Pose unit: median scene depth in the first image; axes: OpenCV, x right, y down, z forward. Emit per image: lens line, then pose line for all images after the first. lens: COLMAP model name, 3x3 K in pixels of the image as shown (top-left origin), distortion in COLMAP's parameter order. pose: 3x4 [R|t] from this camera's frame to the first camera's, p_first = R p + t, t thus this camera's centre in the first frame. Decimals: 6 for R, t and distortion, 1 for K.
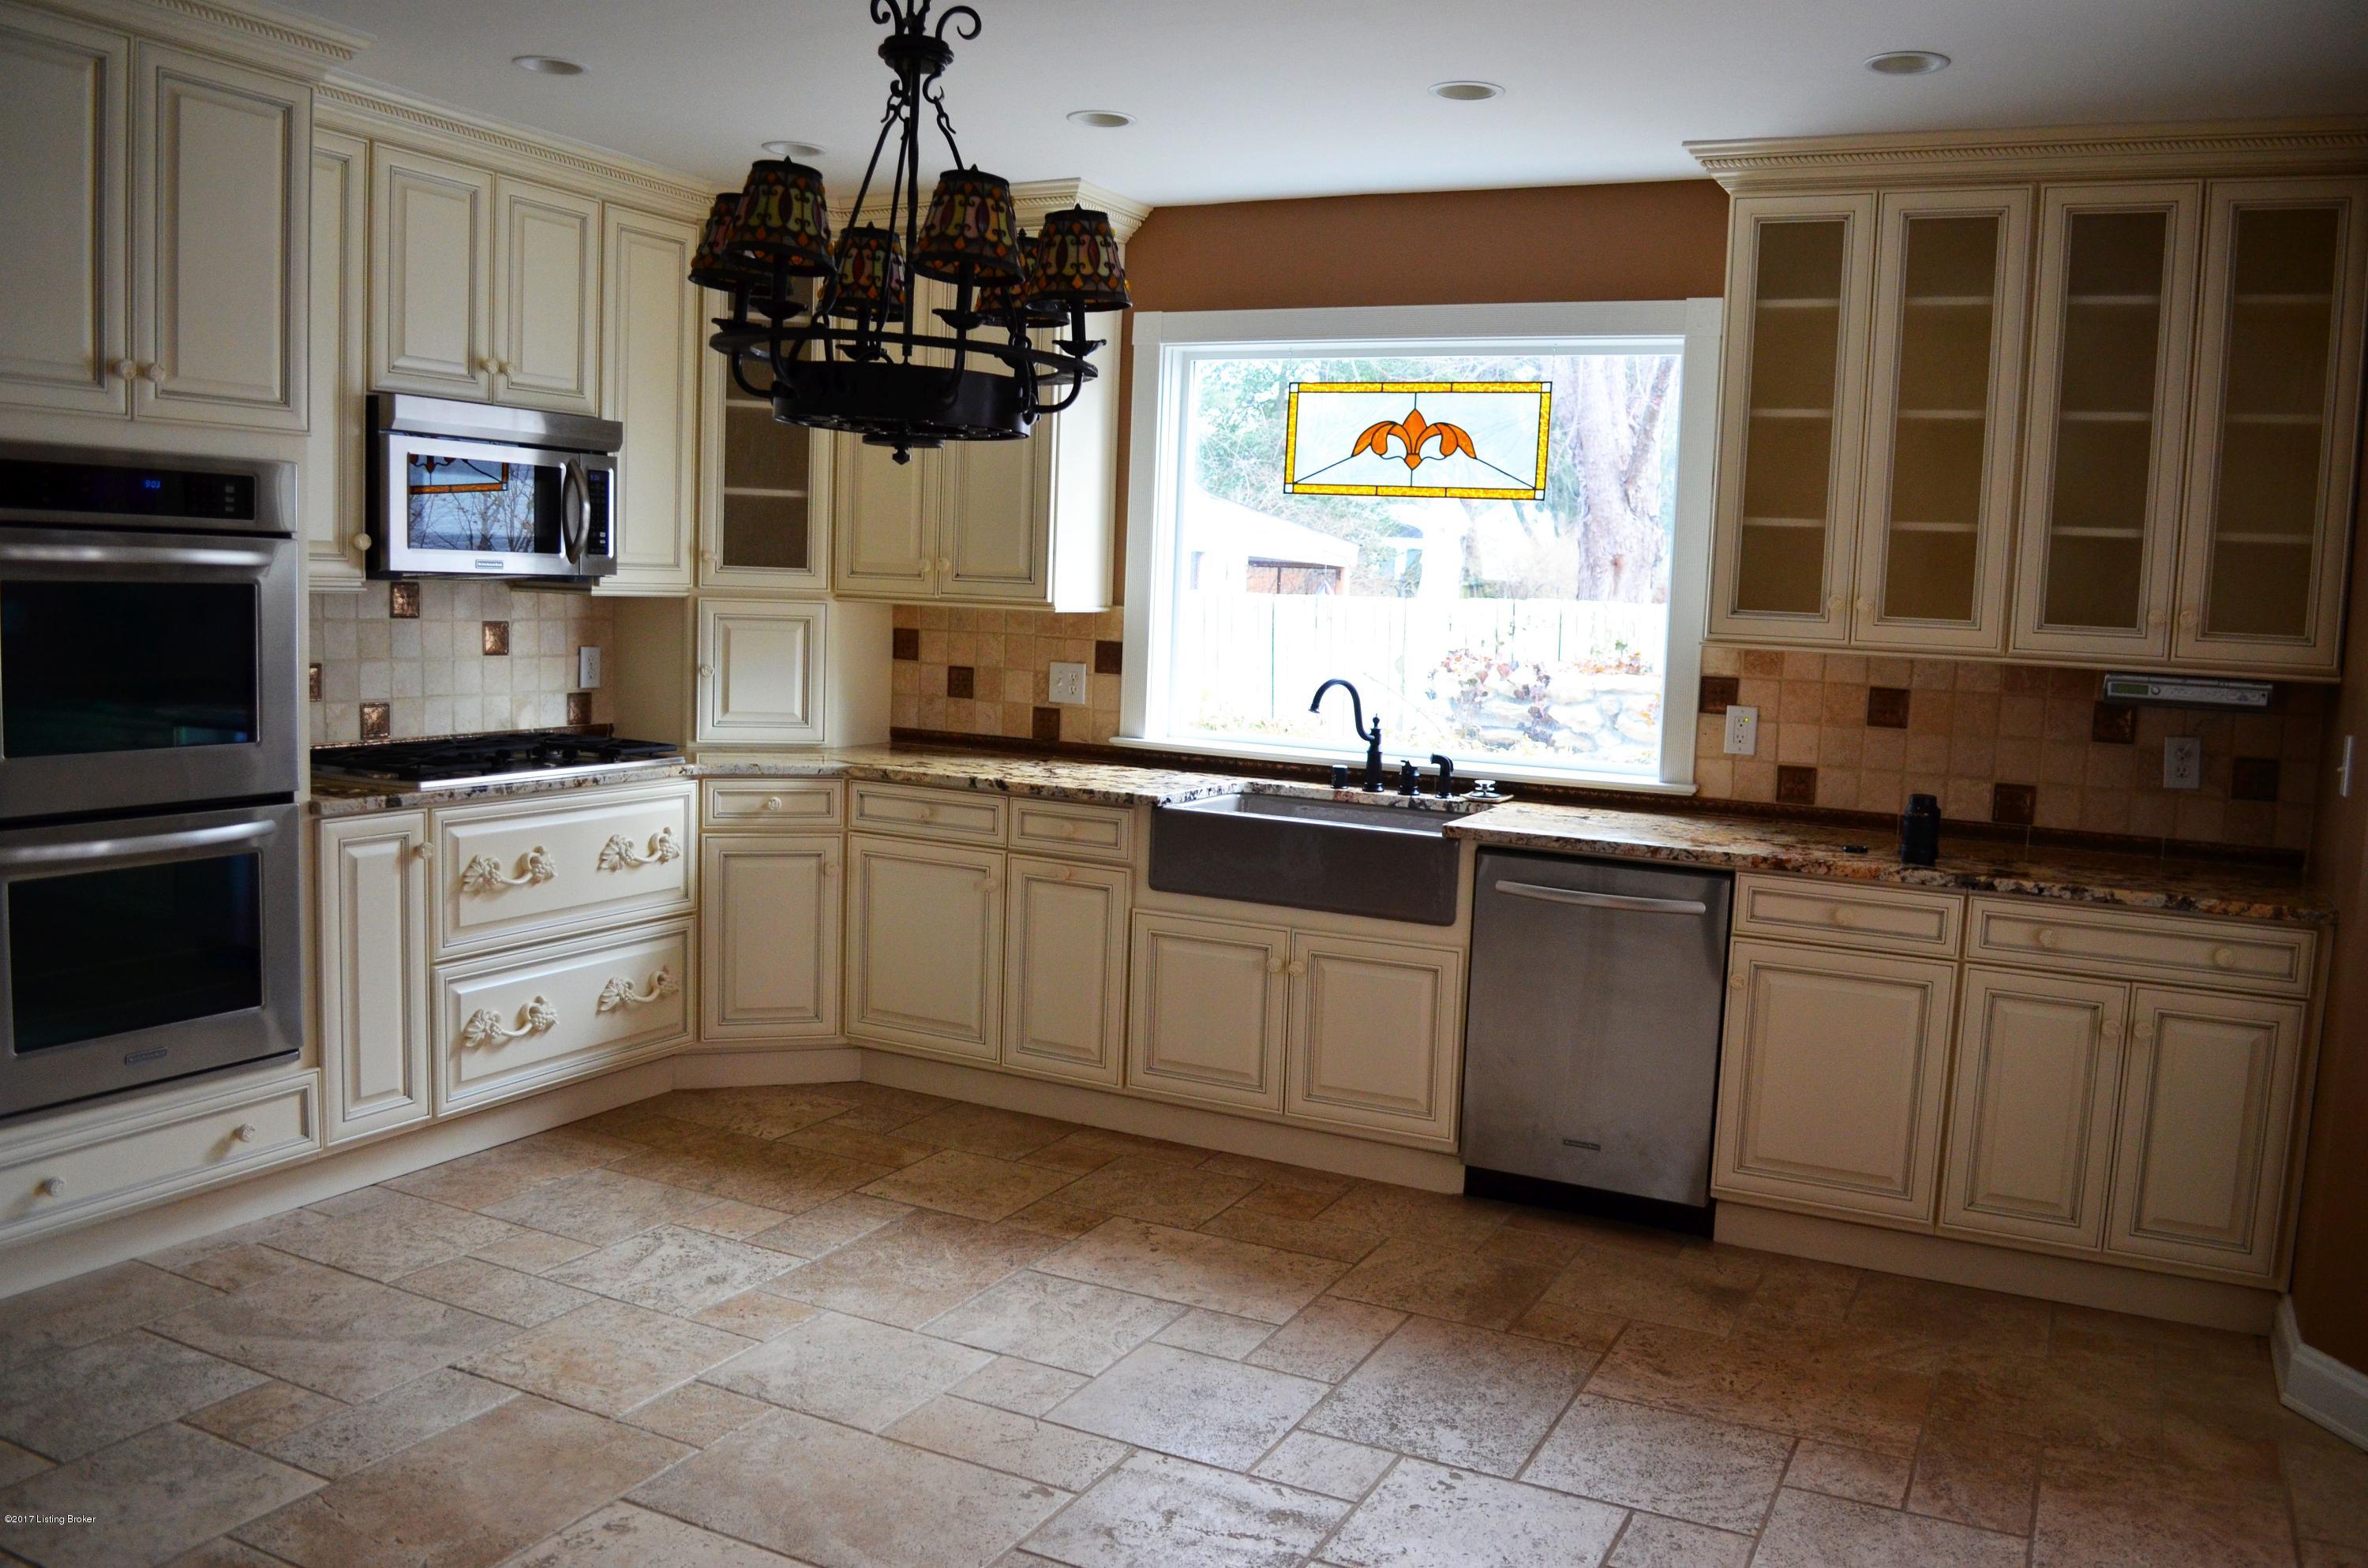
lens RADIAL K [[1859.6, 0, 1199.9], [0, 1859.6, 791.0], [0, 0, 1]] dist [-0.067153, -0.003076]
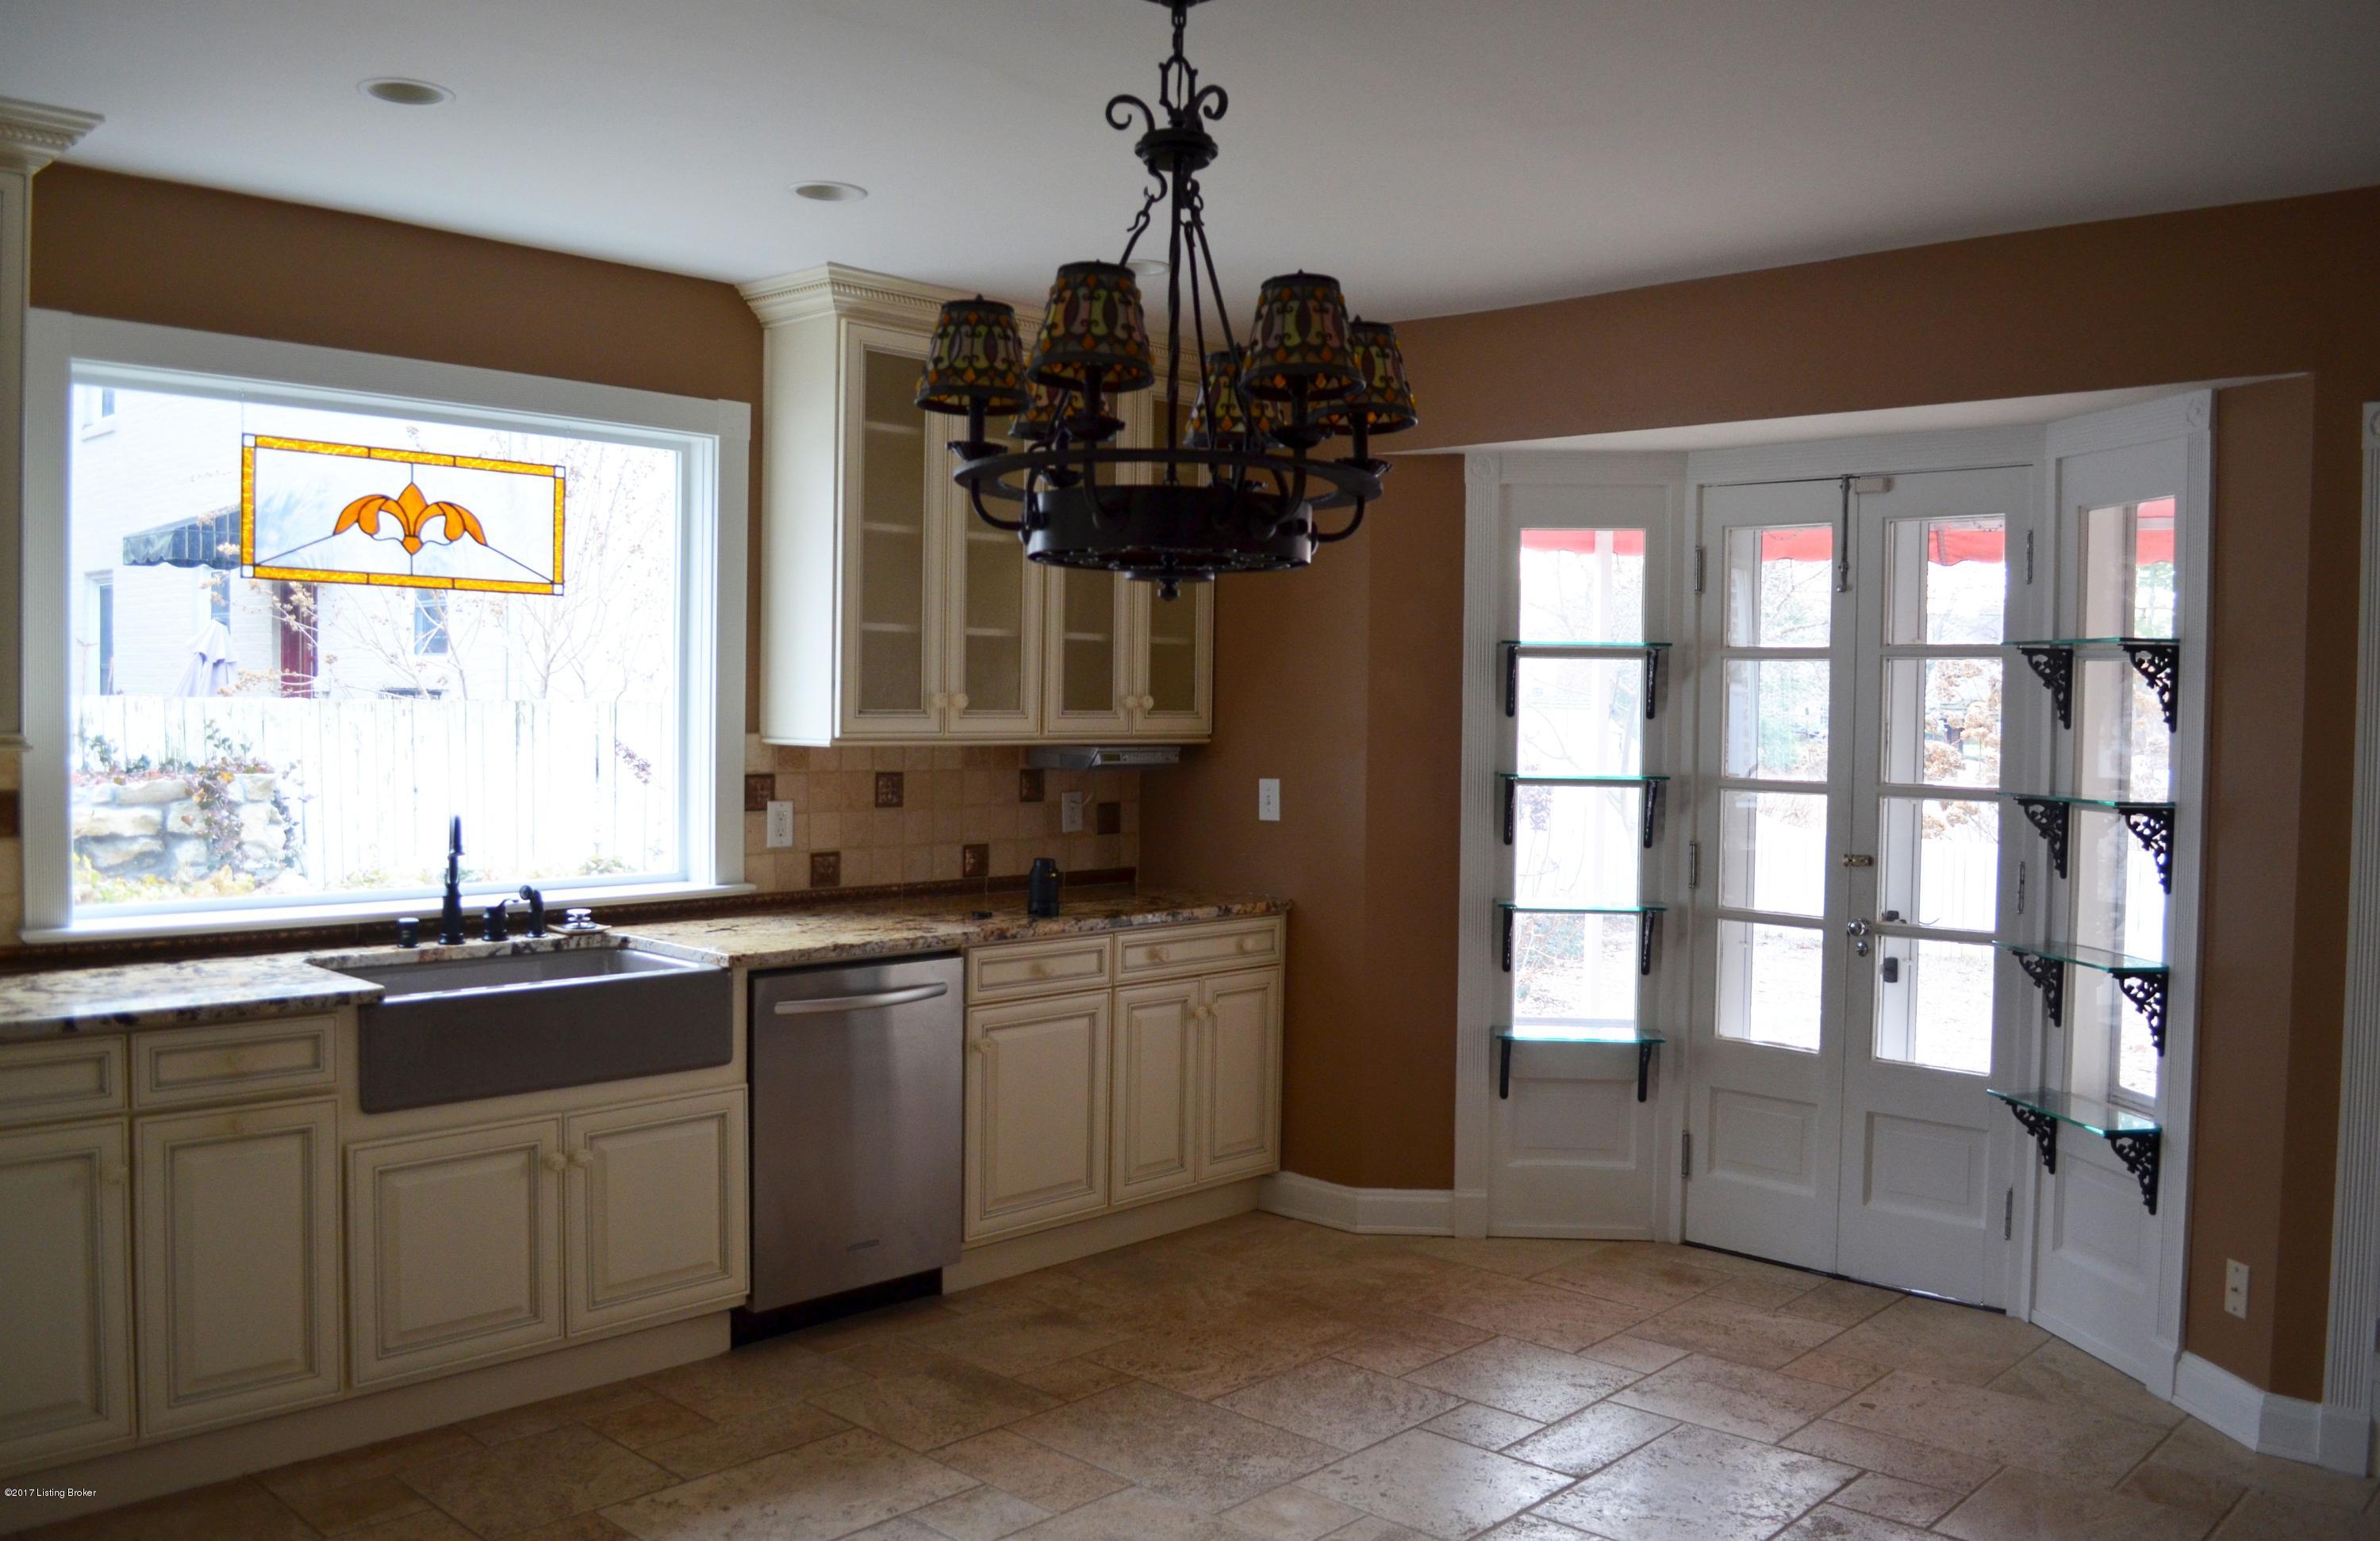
lens RADIAL K [[1994.3, 0, 1192.1], [0, 1994.3, 745.0], [0, 0, 1]] dist [-0.060486, -0.006950]
pose [[0.278820, -0.061494, 0.958373, -0.789491], [0.098856, 0.994484, 0.035051, -0.103819], [-0.955242, 0.084968, 0.283361, 0.514876]]
